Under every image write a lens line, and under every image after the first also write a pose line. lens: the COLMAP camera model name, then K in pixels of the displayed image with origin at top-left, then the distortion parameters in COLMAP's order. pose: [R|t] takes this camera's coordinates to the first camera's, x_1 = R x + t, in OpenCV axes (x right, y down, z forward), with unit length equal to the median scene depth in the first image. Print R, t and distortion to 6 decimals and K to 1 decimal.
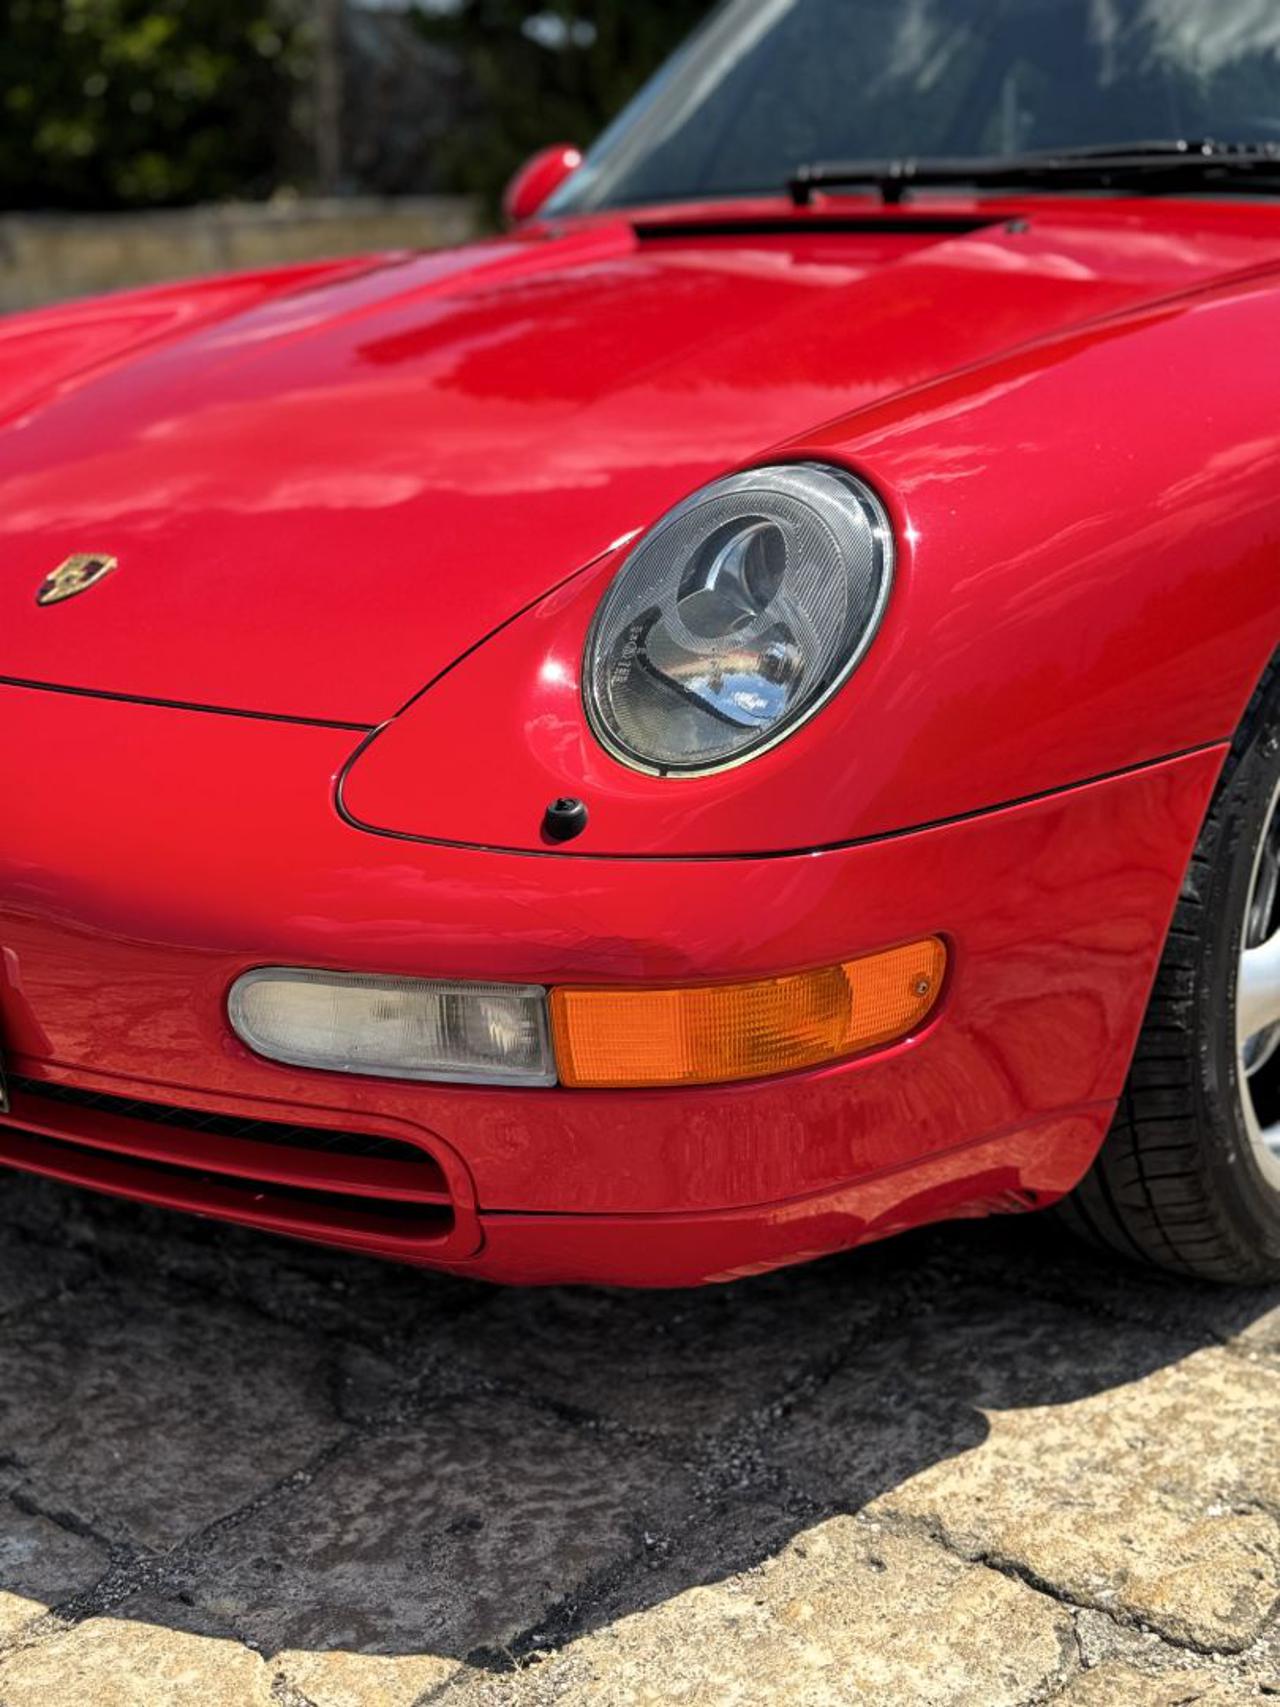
lens RADIAL K [[2405.3, 0, 640.0], [0, 2405.3, 853.5], [0, 0, 1]] dist [0.096905, -0.007943]
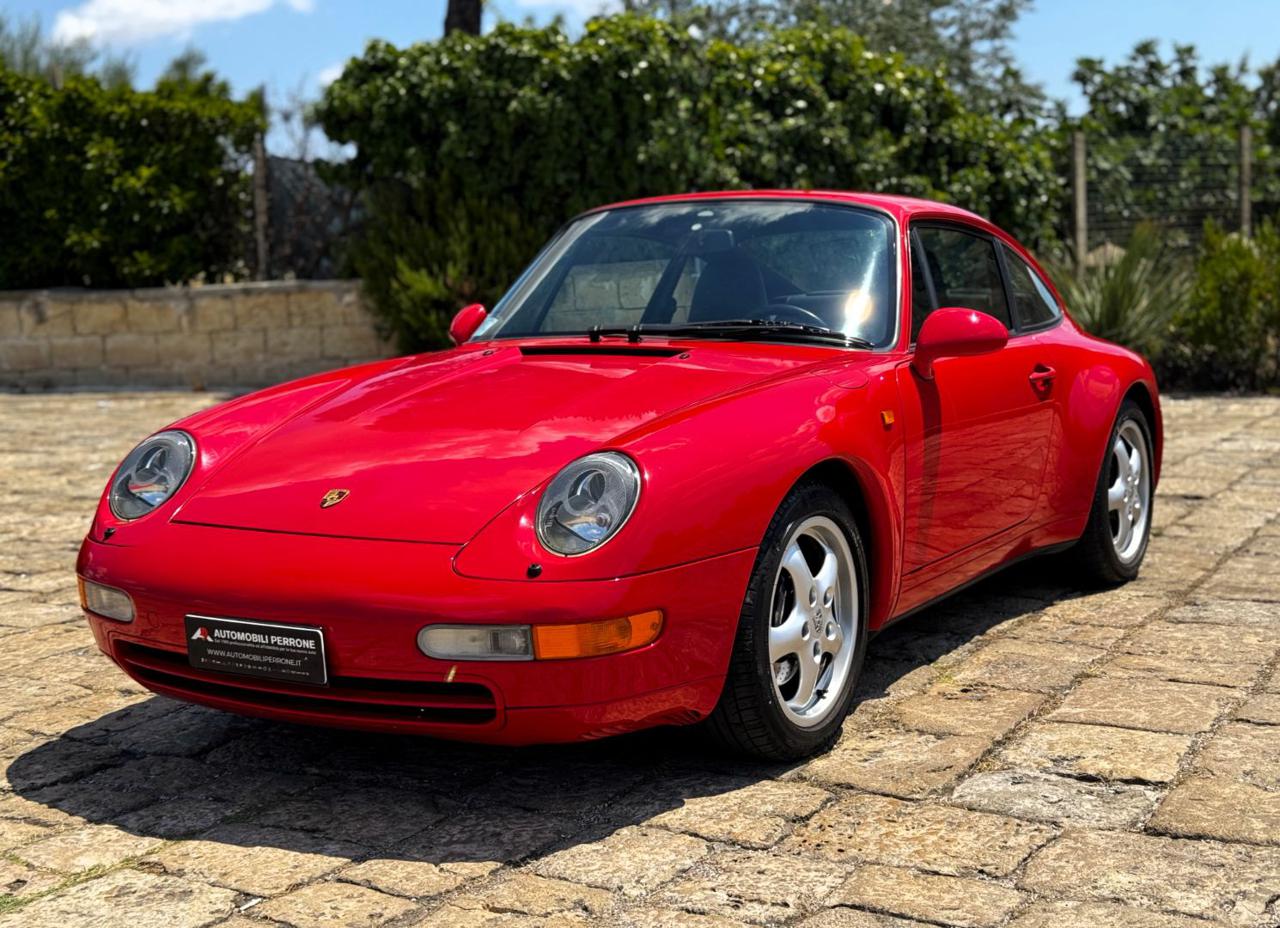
lens RADIAL K [[1948.1, 0, 640.0], [0, 1948.1, 464.0], [0, 0, 1]] dist [0.153658, -0.304655]
pose [[0.994195, -0.013686, 0.106717, -0.145397], [0.029294, 0.988836, -0.146097, 0.195919], [-0.103526, 0.148375, 0.983497, -1.305647]]
